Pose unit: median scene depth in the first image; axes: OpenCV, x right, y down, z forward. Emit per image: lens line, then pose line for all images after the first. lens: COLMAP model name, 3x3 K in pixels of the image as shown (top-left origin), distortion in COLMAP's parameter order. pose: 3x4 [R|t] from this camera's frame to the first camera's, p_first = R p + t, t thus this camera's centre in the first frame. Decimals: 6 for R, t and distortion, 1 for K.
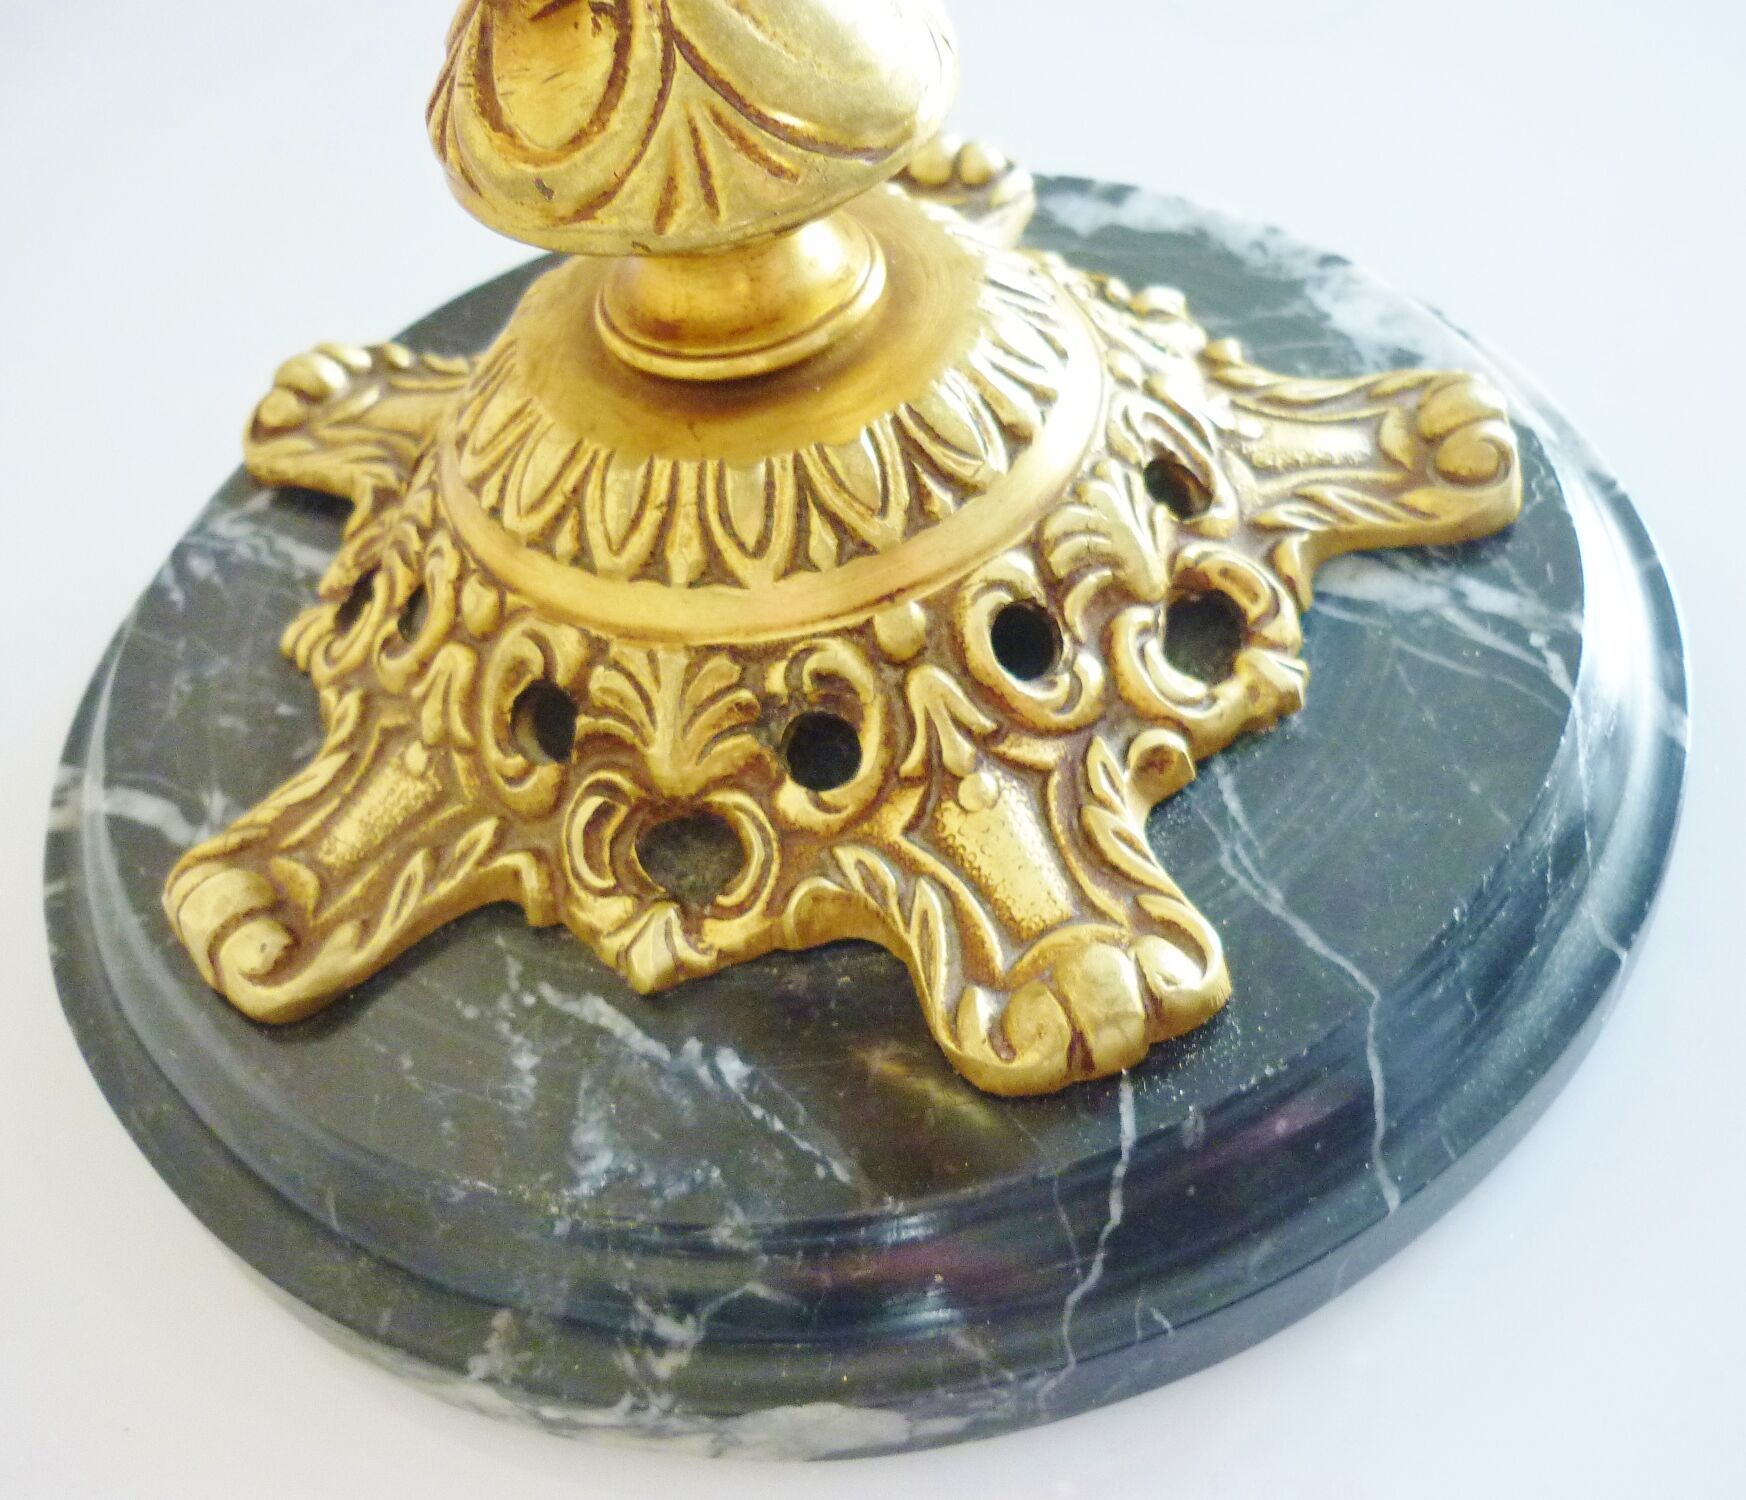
lens RADIAL K [[2070.4, 0, 930.5], [0, 2070.4, 777.8], [0, 0, 1]] dist [-0.076822, 0.011918]
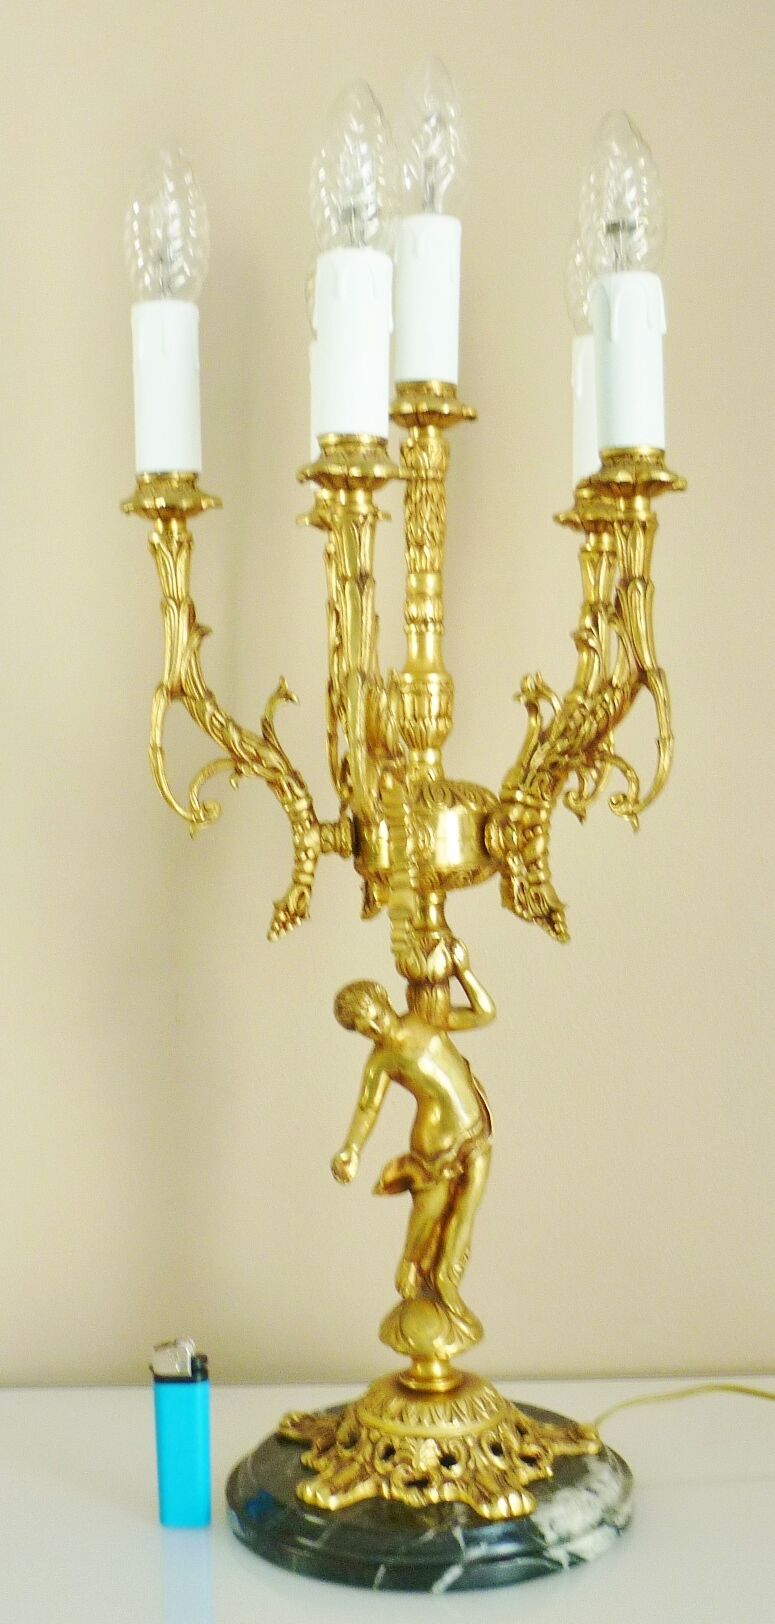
lens RADIAL K [[2017.1, 0, 390.5], [0, 2017.1, 852.4], [0, 0, 1]] dist [-0.098274, -0.007344]
pose [[0.356115, 0.212727, -0.909906, 3.888582], [-0.710763, 0.693806, -0.115970, -0.492087], [0.606629, 0.688027, 0.398273, -1.732879]]
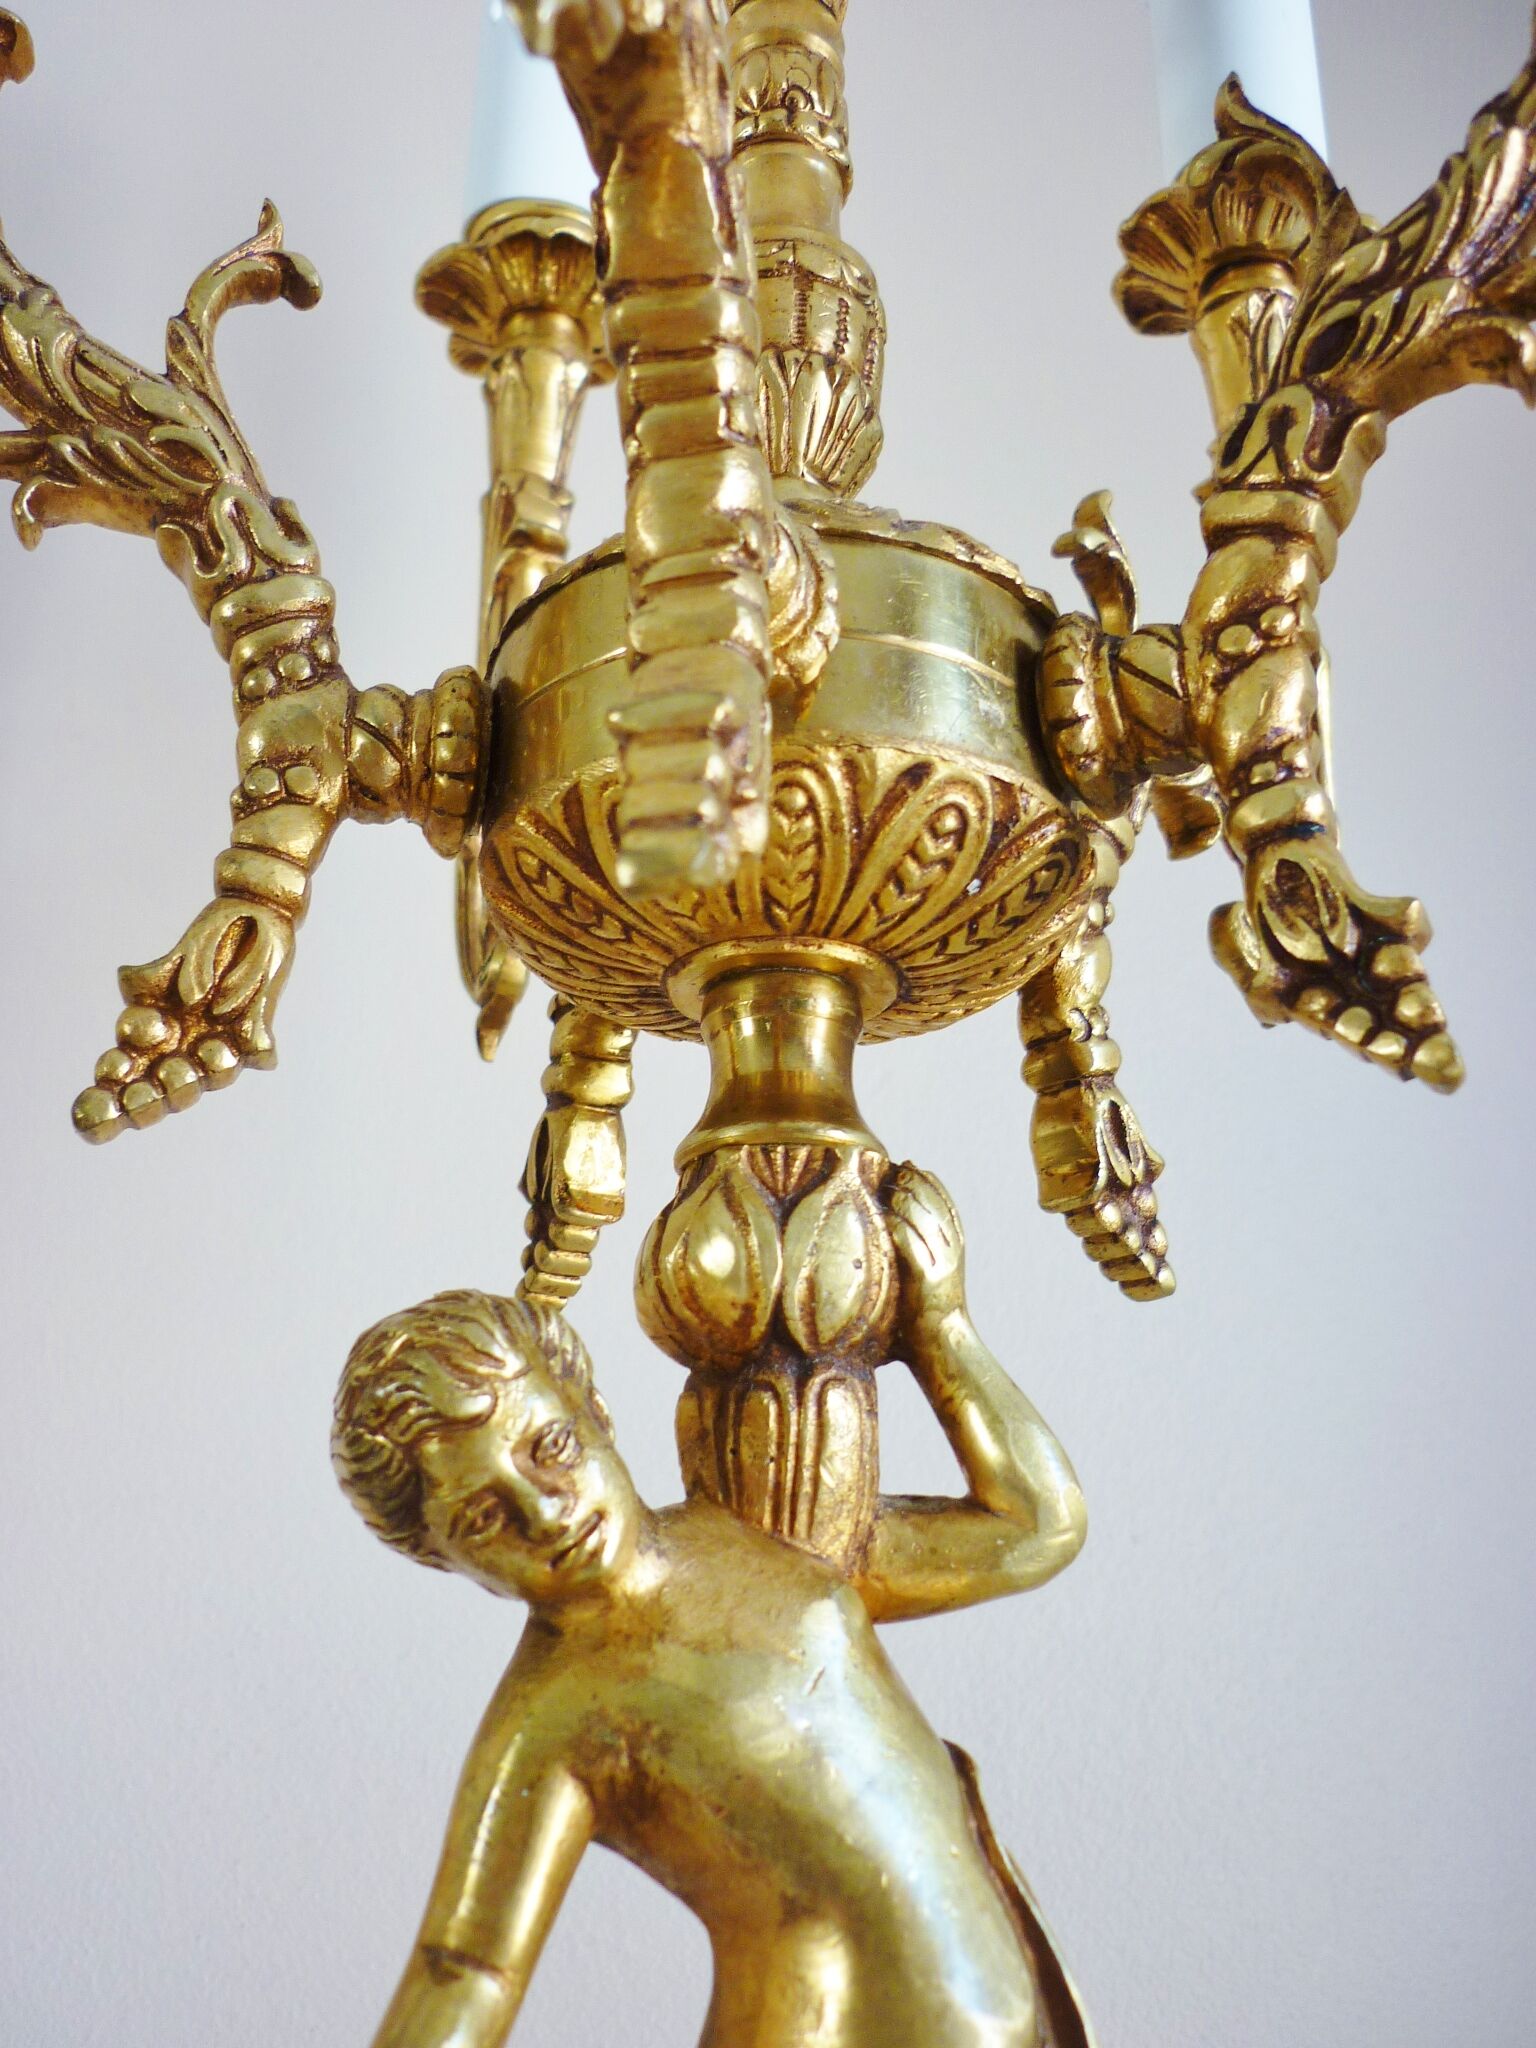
lens RADIAL K [[2026.9, 0, 735.1], [0, 2026.9, 1028.1], [0, 0, 1]] dist [-0.111015, 0.163530]
pose [[0.396232, -0.190409, -0.898190, 0.729986], [-0.720275, 0.542203, -0.432688, -0.512594], [0.569389, 0.818389, 0.077691, 0.129295]]
